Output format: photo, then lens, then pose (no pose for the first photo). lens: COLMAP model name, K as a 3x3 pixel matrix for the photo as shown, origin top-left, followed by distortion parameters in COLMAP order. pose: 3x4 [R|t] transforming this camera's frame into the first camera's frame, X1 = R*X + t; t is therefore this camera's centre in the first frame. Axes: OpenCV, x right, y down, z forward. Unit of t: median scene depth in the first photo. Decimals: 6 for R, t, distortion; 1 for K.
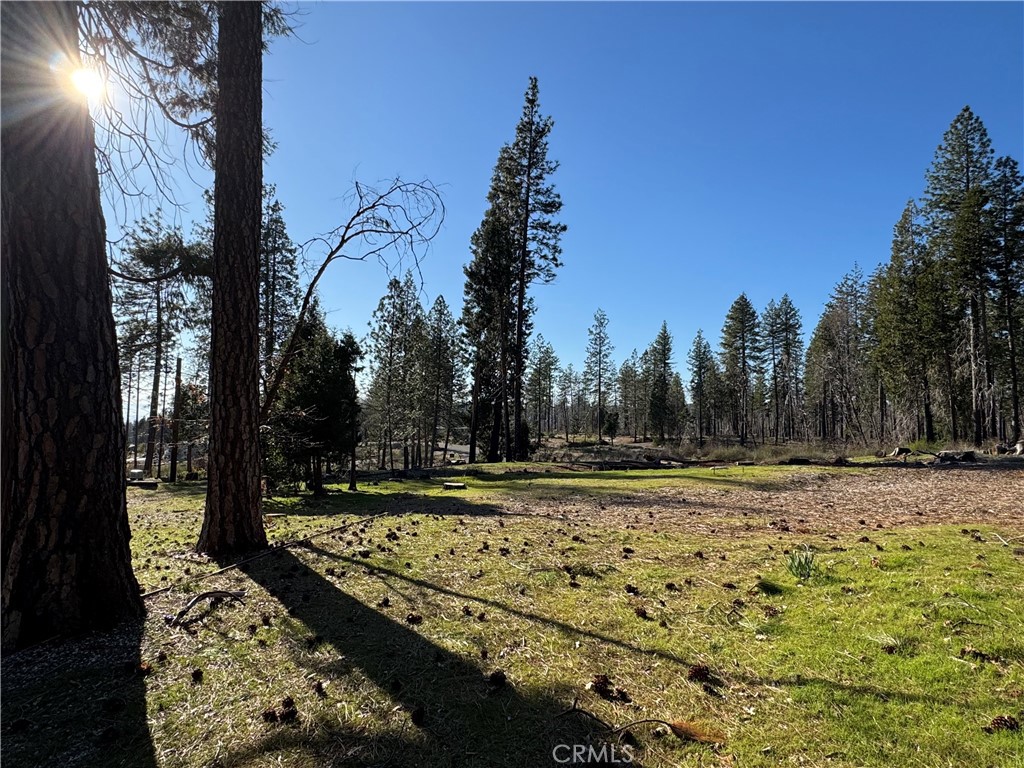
lens RADIAL K [[611.7, 0, 512.0], [0, 611.7, 384.0], [0, 0, 1]] dist [0.001149, 0.000065]
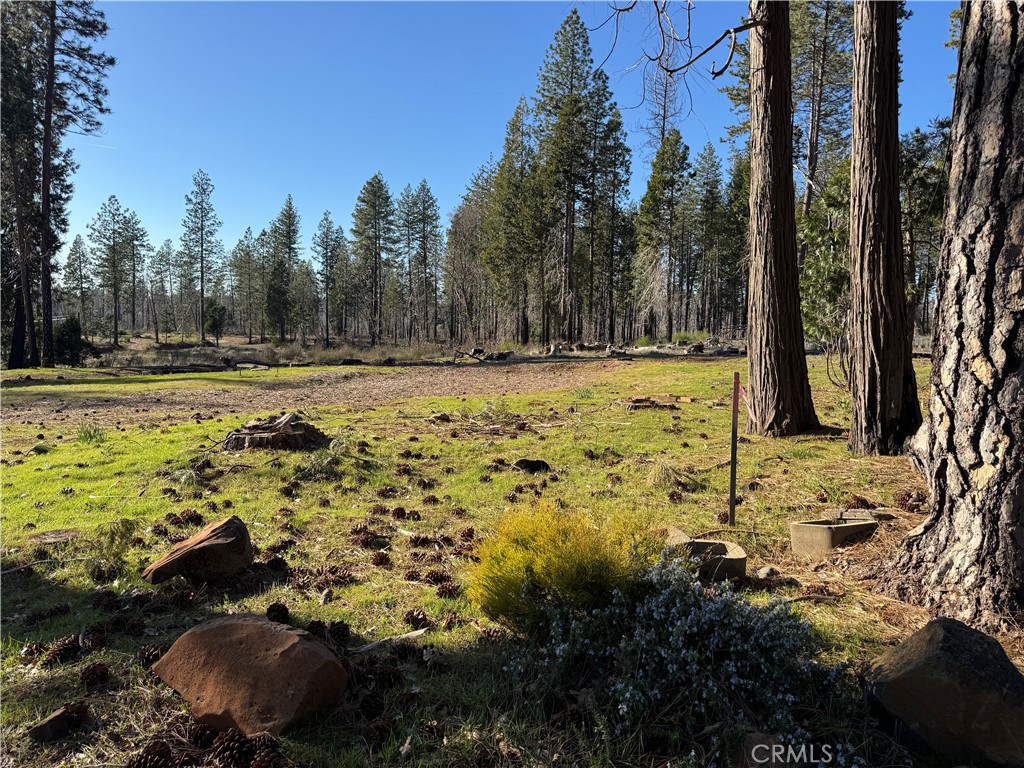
lens RADIAL K [[726.7, 0, 512.0], [0, 726.7, 384.0], [0, 0, 1]] dist [0.090881, -0.089111]
pose [[0.868627, -0.027333, 0.494712, 0.038690], [-0.046963, 0.989440, 0.137126, -0.006560], [-0.493236, -0.142344, 0.858170, -0.071873]]
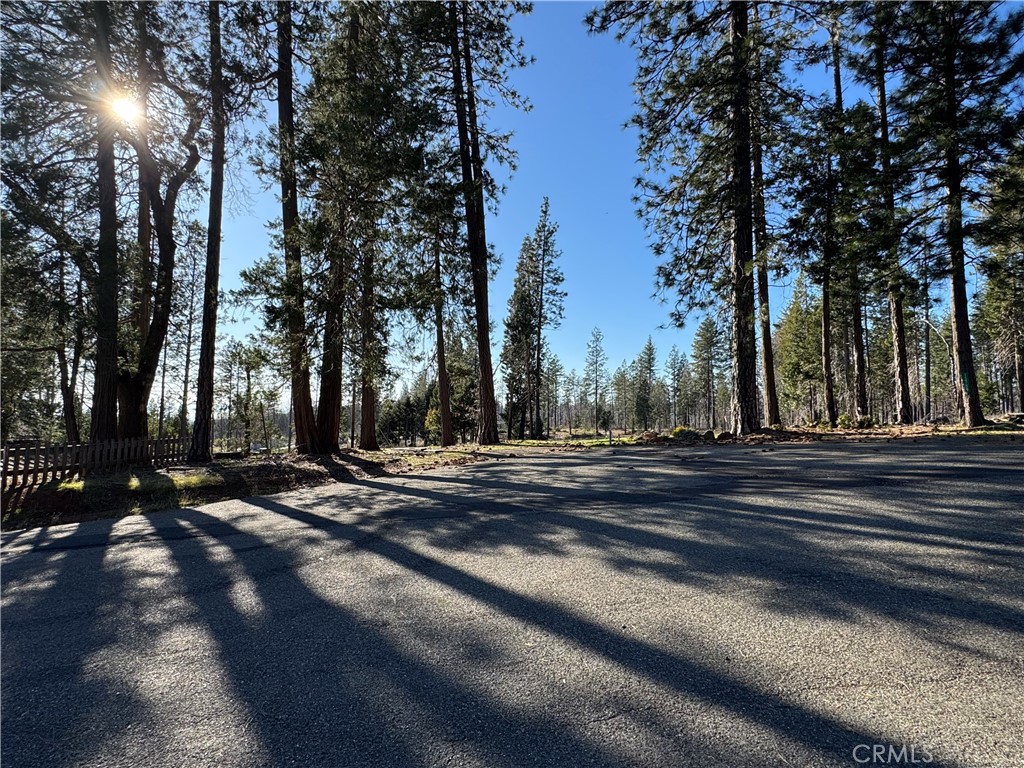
lens RADIAL K [[564.0, 0, 512.0], [0, 564.0, 384.0], [0, 0, 1]] dist [0.010296, 0.000042]
pose [[0.999858, -0.007599, -0.015070, -0.026372], [0.007574, 0.999970, -0.001701, -0.016570], [0.015083, 0.001586, 0.999885, -0.355547]]
